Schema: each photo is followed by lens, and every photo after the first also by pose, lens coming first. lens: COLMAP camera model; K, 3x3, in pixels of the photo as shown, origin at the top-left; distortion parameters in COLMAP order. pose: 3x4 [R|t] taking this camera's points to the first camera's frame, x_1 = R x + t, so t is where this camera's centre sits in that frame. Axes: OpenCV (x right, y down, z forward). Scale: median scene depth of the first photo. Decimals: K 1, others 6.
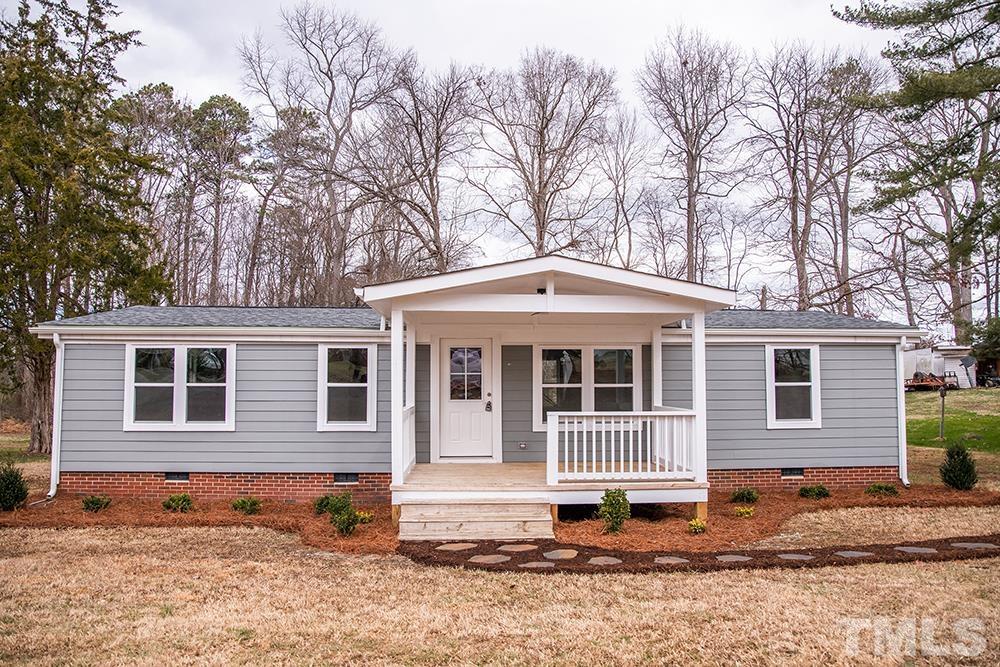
lens RADIAL K [[702.1, 0, 500.0], [0, 702.1, 333.5], [0, 0, 1]] dist [-0.107853, 0.096578]
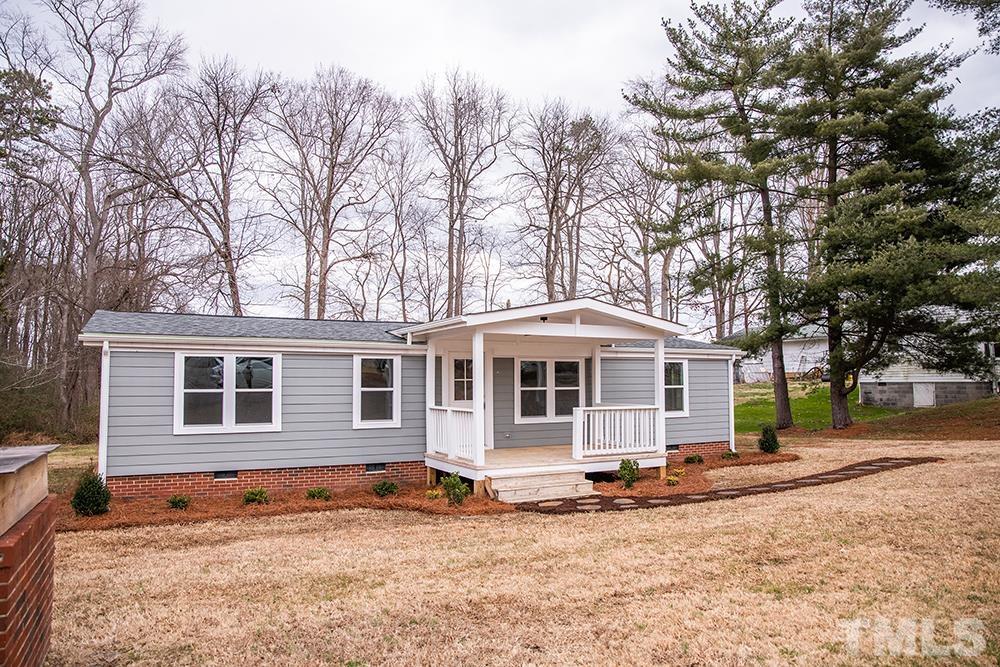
lens RADIAL K [[689.3, 0, 500.0], [0, 689.3, 333.5], [0, 0, 1]] dist [-0.106693, 0.071471]
pose [[0.907119, 0.026312, 0.420051, -0.526694], [-0.025712, 0.999644, -0.007090, -0.019086], [-0.420088, -0.004368, 0.907473, -0.152639]]
